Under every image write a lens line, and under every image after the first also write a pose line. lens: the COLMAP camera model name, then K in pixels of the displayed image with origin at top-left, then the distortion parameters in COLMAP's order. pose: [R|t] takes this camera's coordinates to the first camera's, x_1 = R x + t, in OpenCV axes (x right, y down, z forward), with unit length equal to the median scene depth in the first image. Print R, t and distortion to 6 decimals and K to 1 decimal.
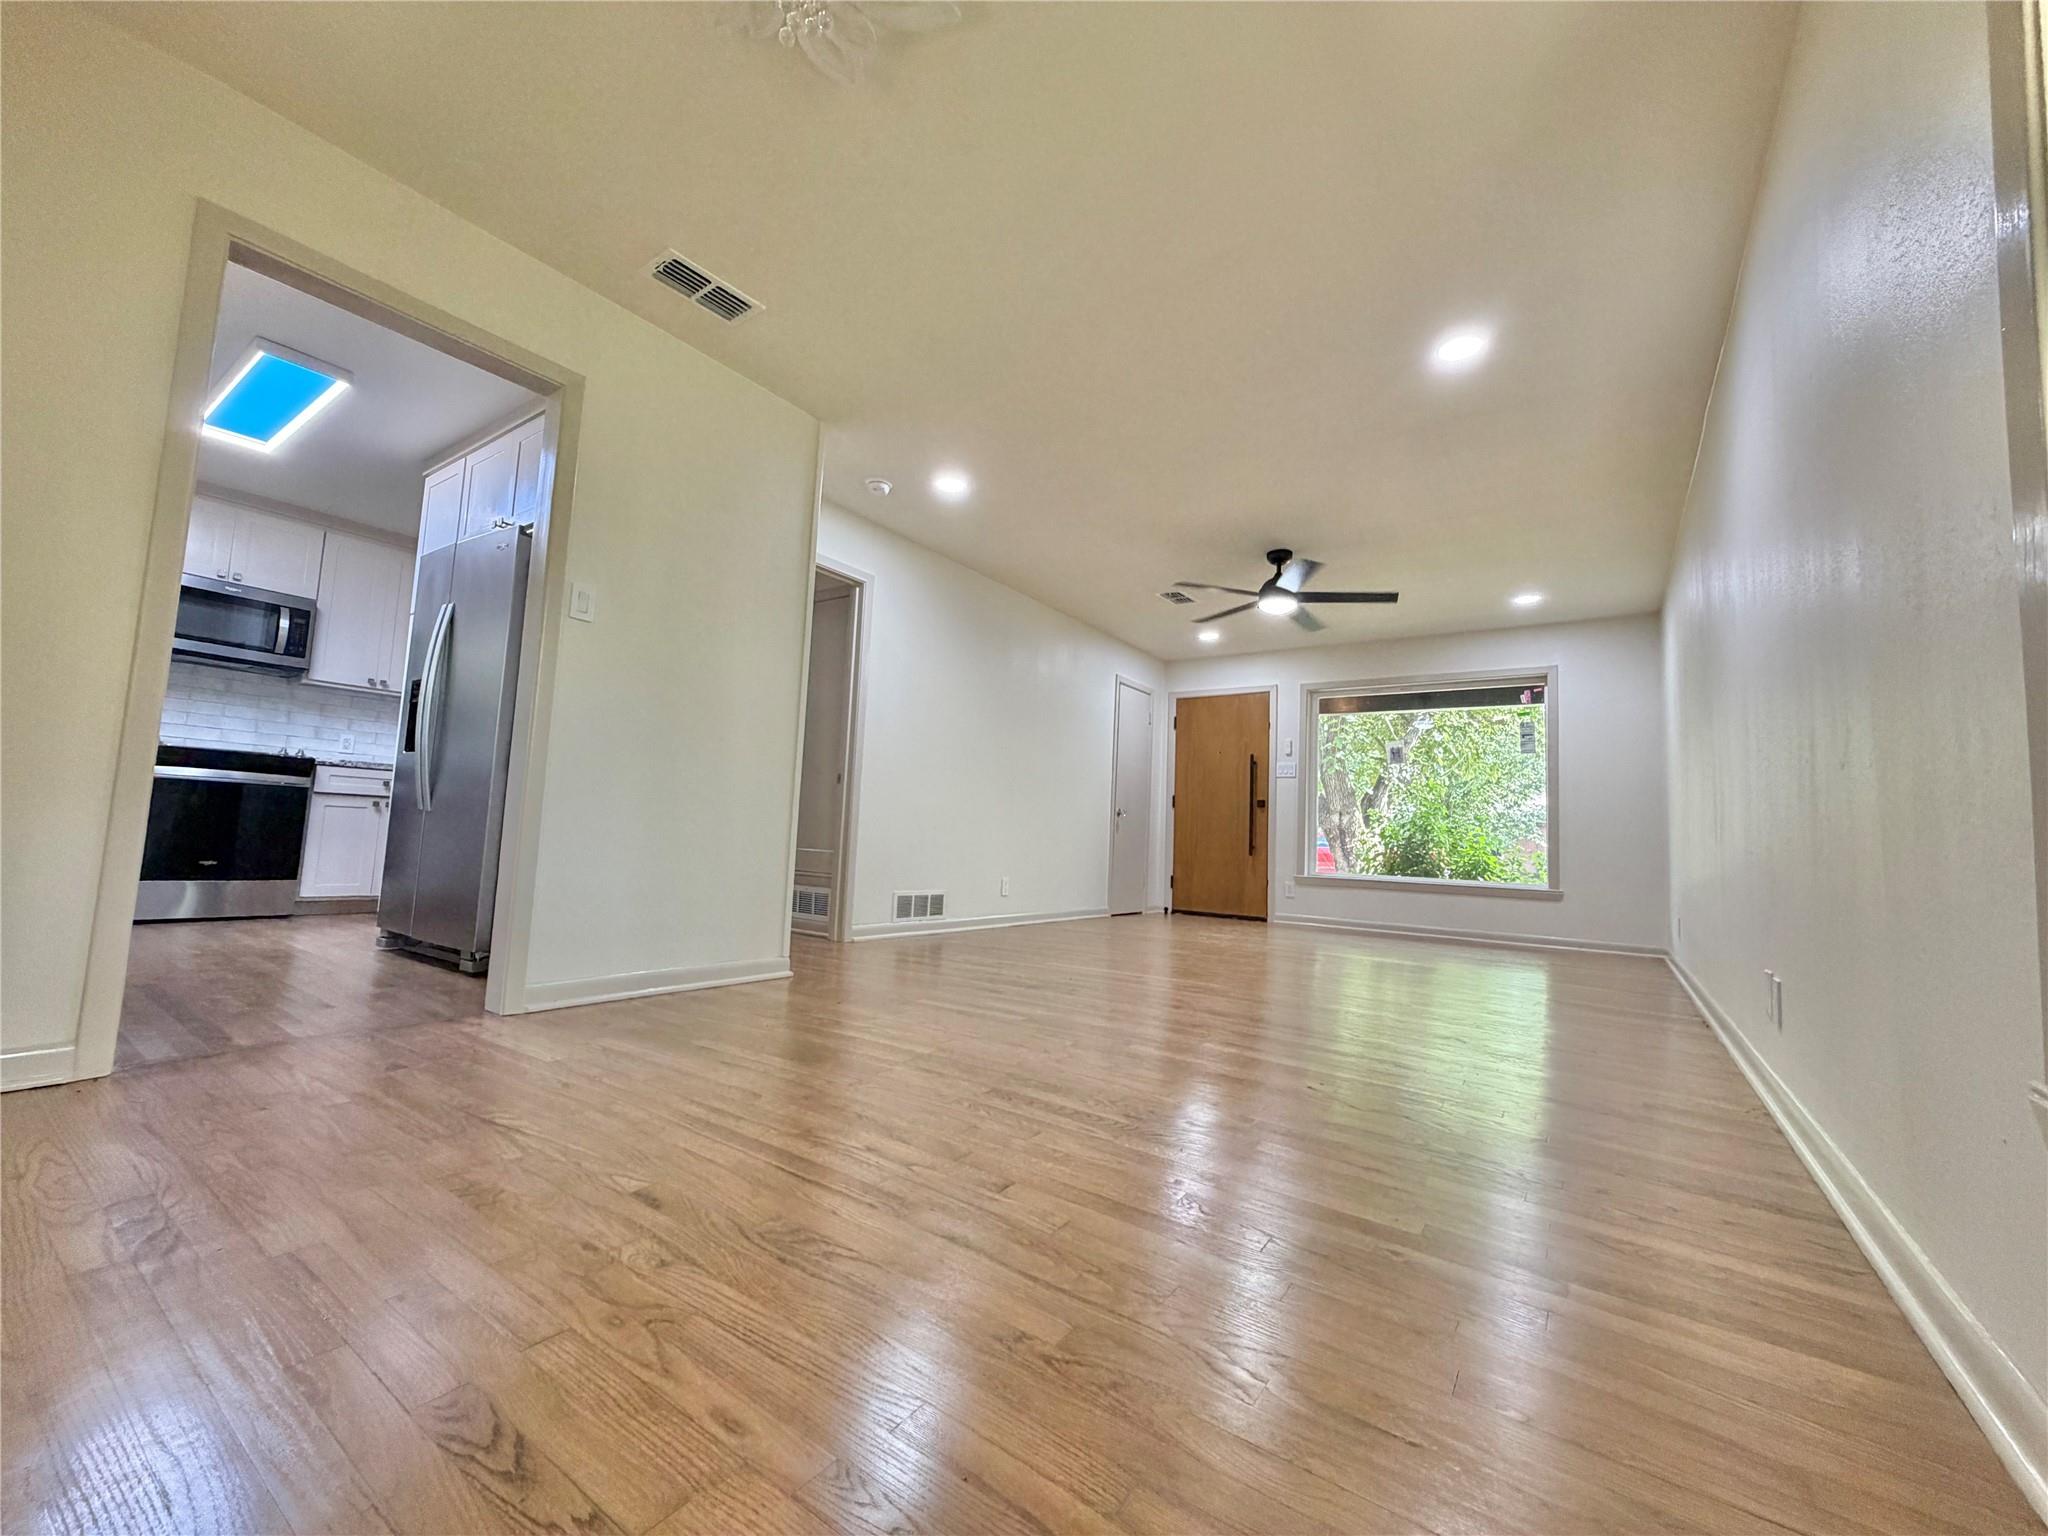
lens RADIAL K [[815.8, 0, 1019.7], [0, 815.8, 764.0], [0, 0, 1]] dist [0.000569, 0.000093]
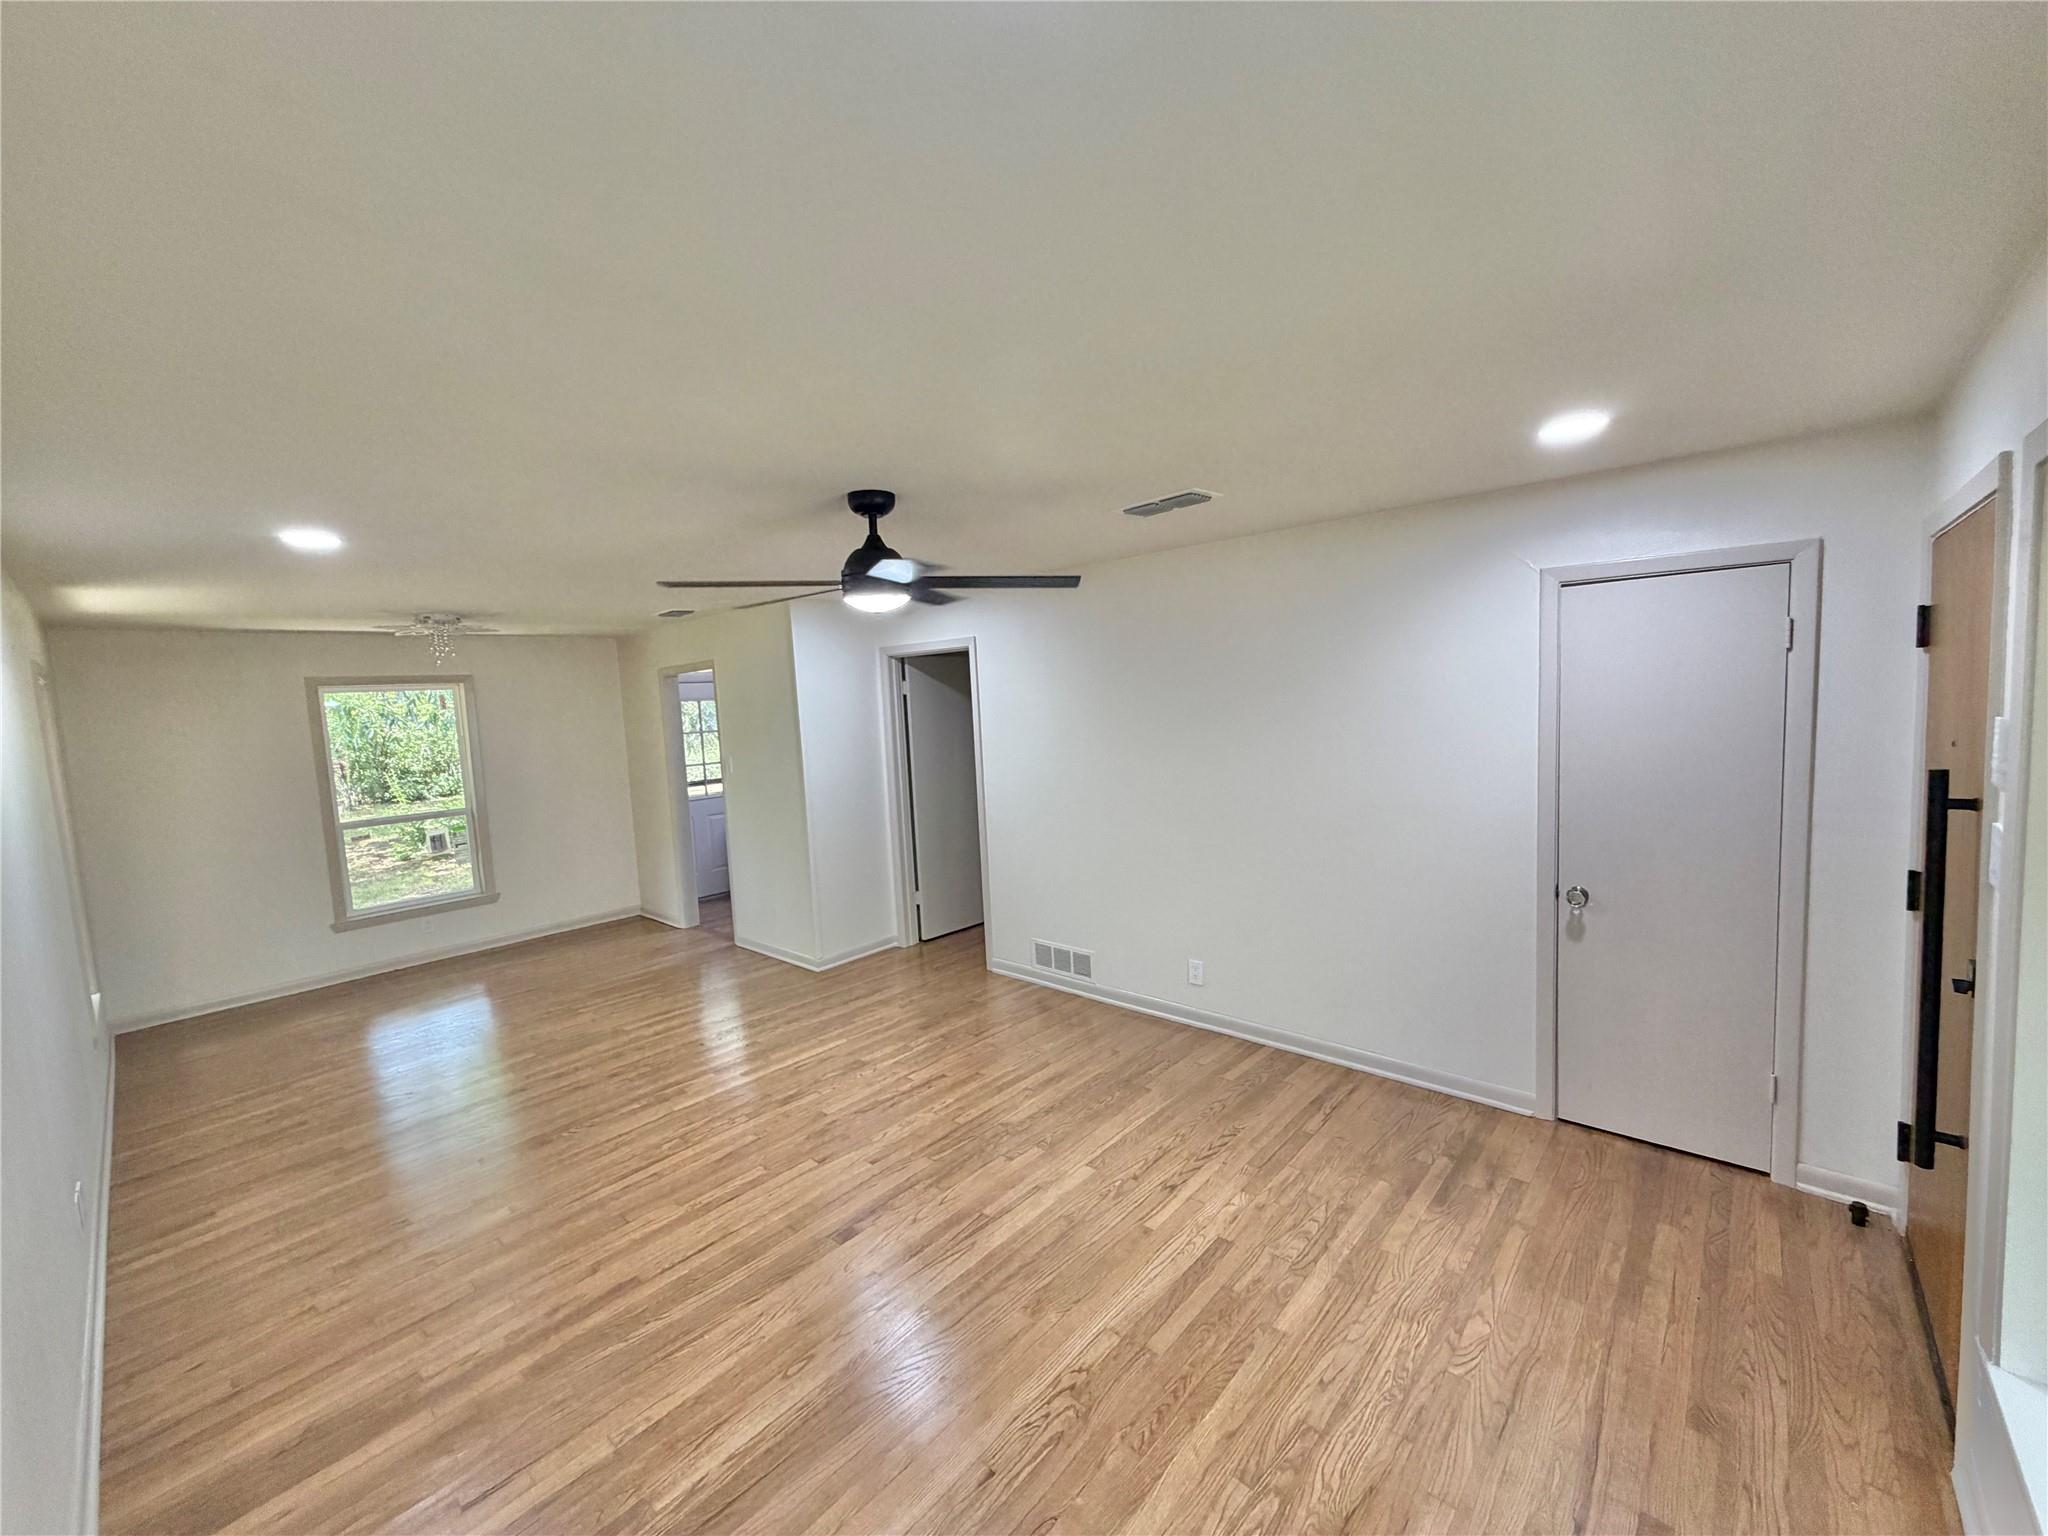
lens RADIAL K [[815.8, 0, 1031.3], [0, 815.8, 774.4], [0, 0, 1]] dist [0.000569, 0.000093]
pose [[-0.125280, 0.052826, -0.990714, 0.714240], [0.133704, 0.990371, 0.035900, -0.068913], [0.983071, -0.127965, -0.131136, 0.983007]]
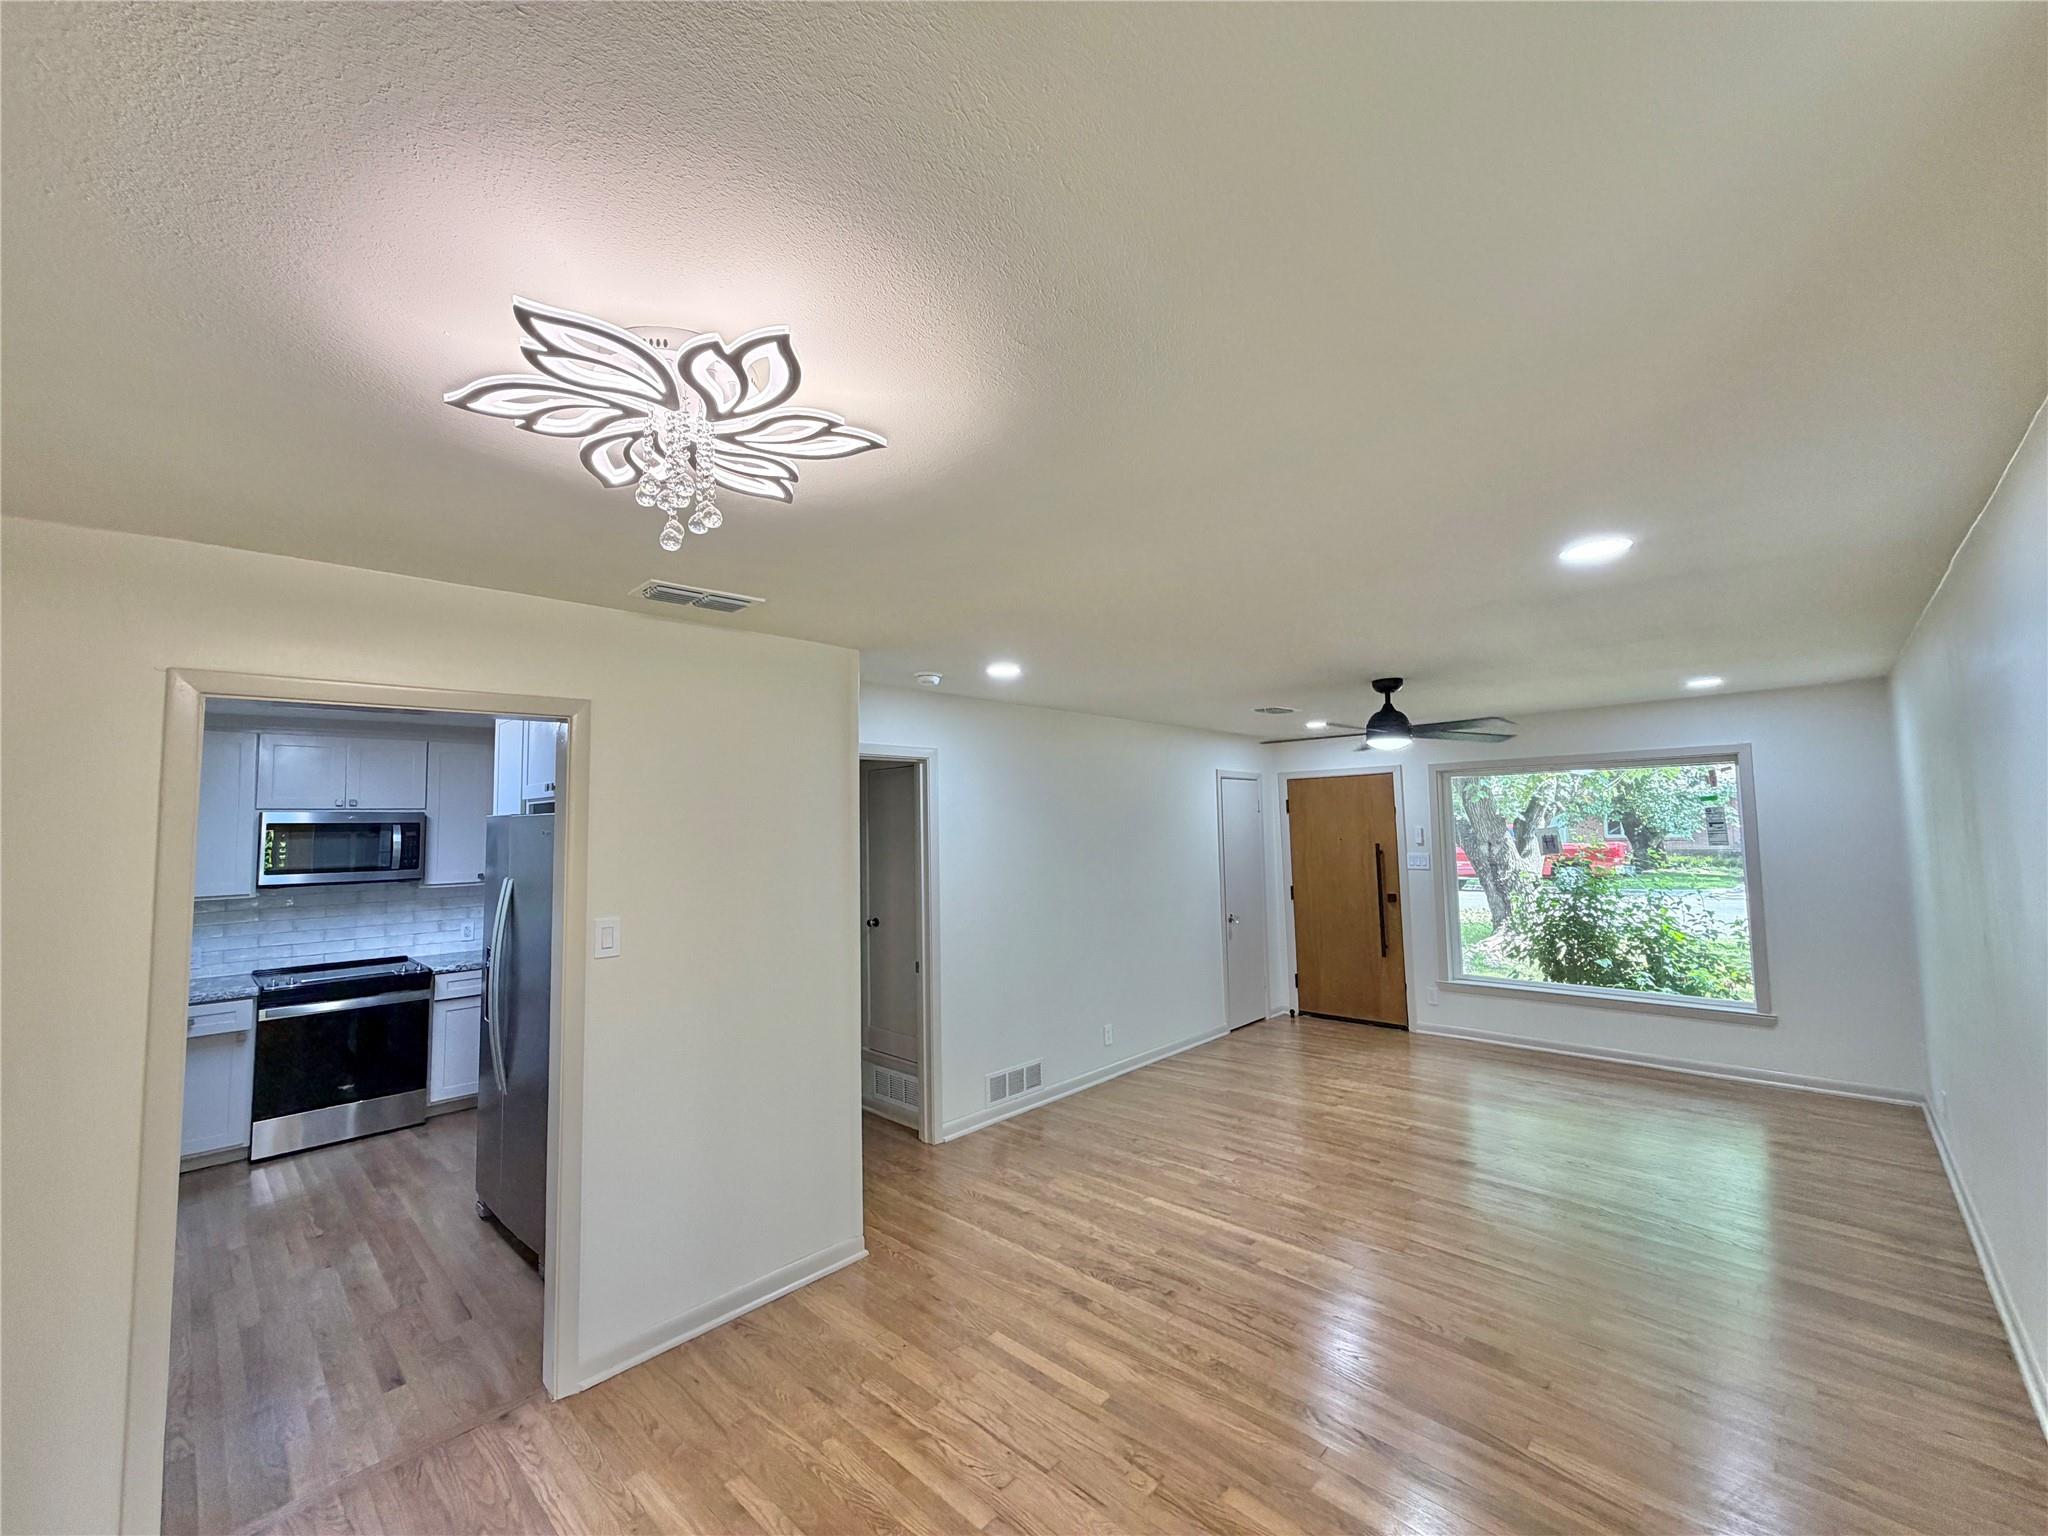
lens RADIAL K [[815.8, 0, 1019.1], [0, 815.8, 766.3], [0, 0, 1]] dist [0.000569, 0.000093]
pose [[0.985918, -0.077299, -0.148291, 0.044368], [0.079238, 0.996830, 0.007206, -0.173394], [0.147264, -0.018855, 0.988918, 0.064364]]
